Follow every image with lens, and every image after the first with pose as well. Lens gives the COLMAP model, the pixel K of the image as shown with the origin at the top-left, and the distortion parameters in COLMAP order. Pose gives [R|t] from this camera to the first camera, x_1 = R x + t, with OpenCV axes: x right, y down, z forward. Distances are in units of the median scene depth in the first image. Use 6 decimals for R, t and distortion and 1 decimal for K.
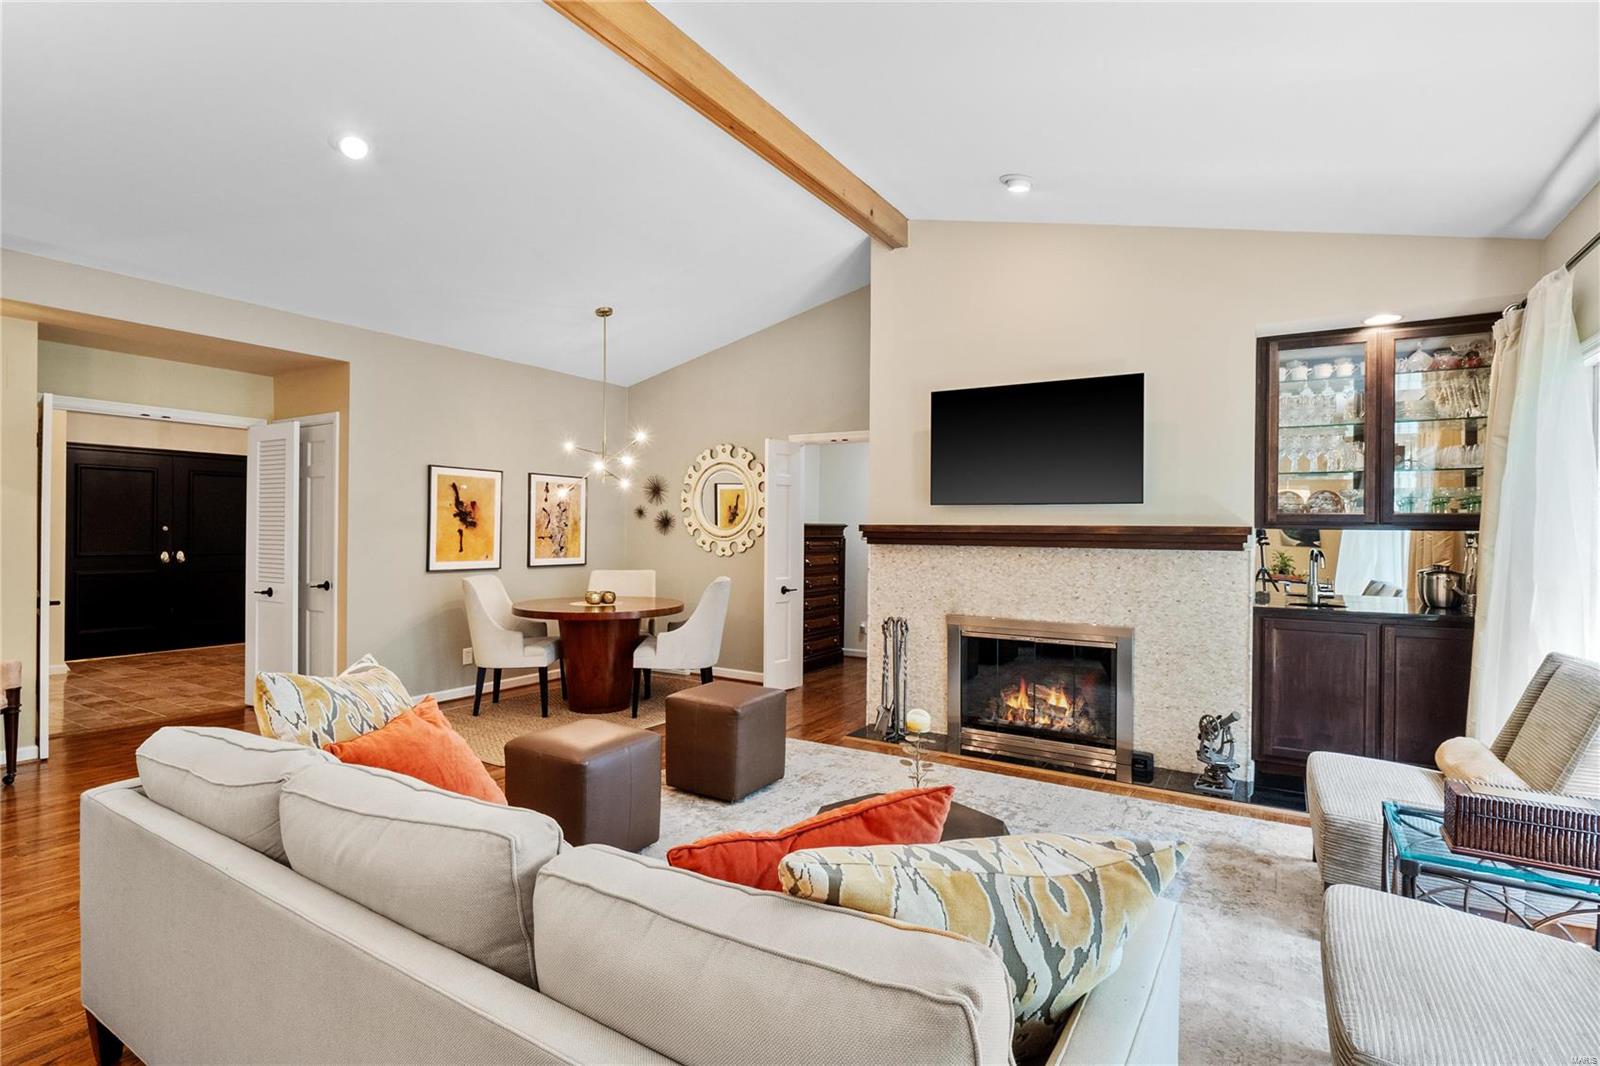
lens RADIAL K [[786.2, 0, 801.2], [0, 786.2, 532.3], [0, 0, 1]] dist [-0.008526, 0.000933]
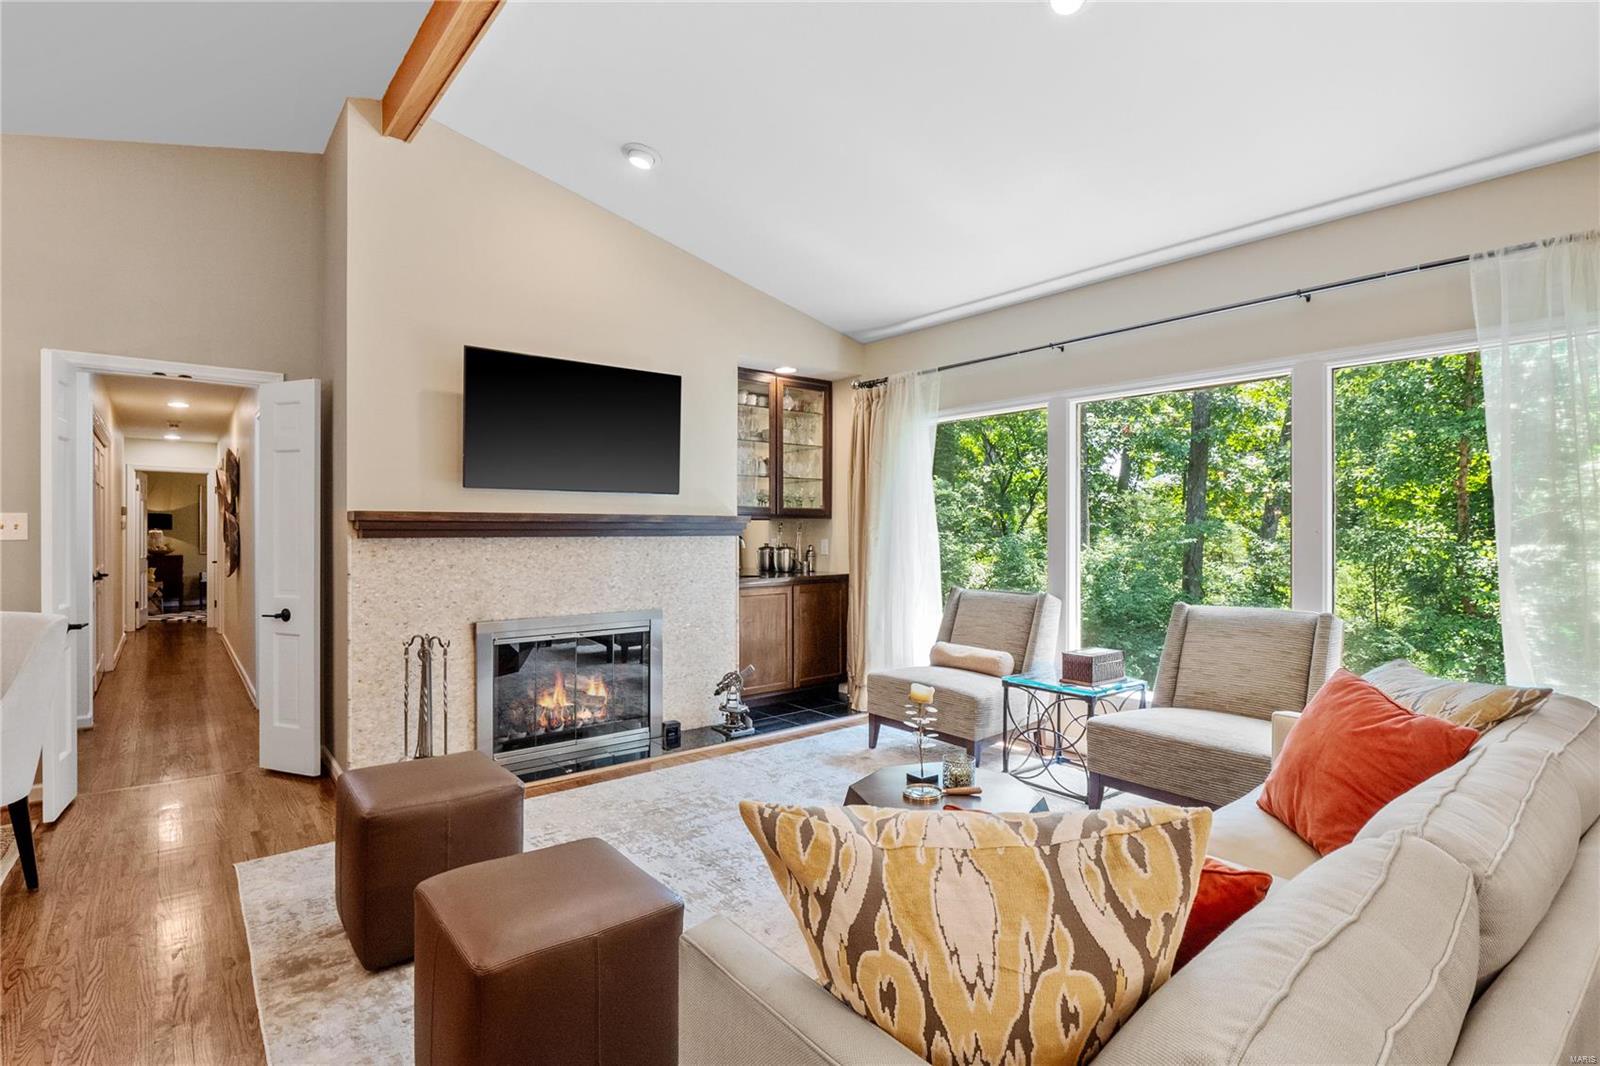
lens RADIAL K [[786.2, 0, 799.9], [0, 786.2, 535.1], [0, 0, 1]] dist [-0.008526, 0.000933]
pose [[0.330881, -0.015011, 0.943553, -0.390861], [0.007191, 0.999885, 0.013386, 0.004689], [-0.943645, 0.002356, 0.330951, 0.340955]]
